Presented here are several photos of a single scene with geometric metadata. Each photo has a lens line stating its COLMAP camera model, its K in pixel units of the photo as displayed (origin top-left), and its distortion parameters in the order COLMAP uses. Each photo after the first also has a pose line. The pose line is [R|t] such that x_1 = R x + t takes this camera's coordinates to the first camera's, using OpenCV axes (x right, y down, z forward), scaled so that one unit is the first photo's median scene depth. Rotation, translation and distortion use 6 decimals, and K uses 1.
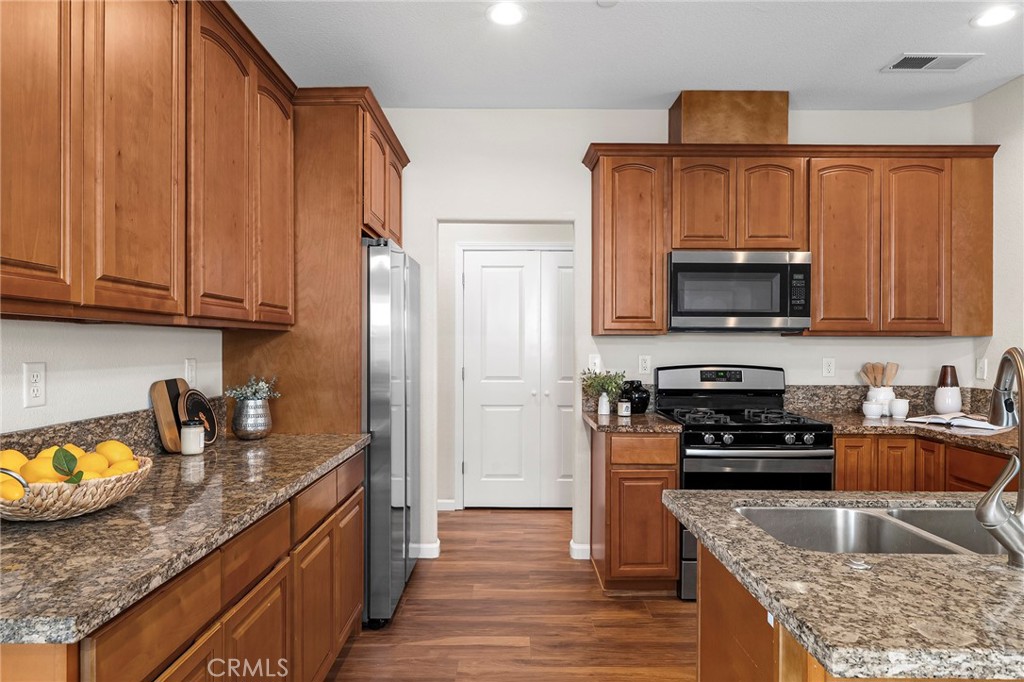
lens RADIAL K [[654.6, 0, 578.7], [0, 654.6, 350.4], [0, 0, 1]] dist [0.008054, -0.014878]
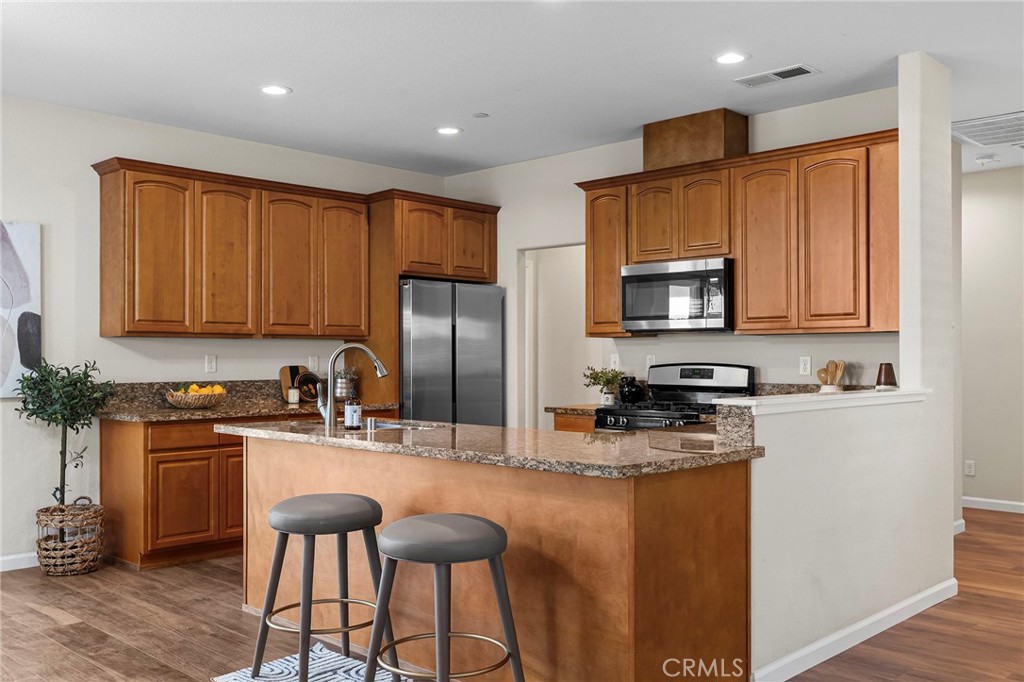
lens RADIAL K [[923.0, 0, 507.9], [0, 923.0, 349.3], [0, 0, 1]] dist [-0.001057, -0.019728]
pose [[0.702758, -0.010180, -0.711356, 1.157410], [0.000917, 0.999910, -0.013404, 0.020920], [0.711428, 0.008767, 0.702704, -0.314001]]
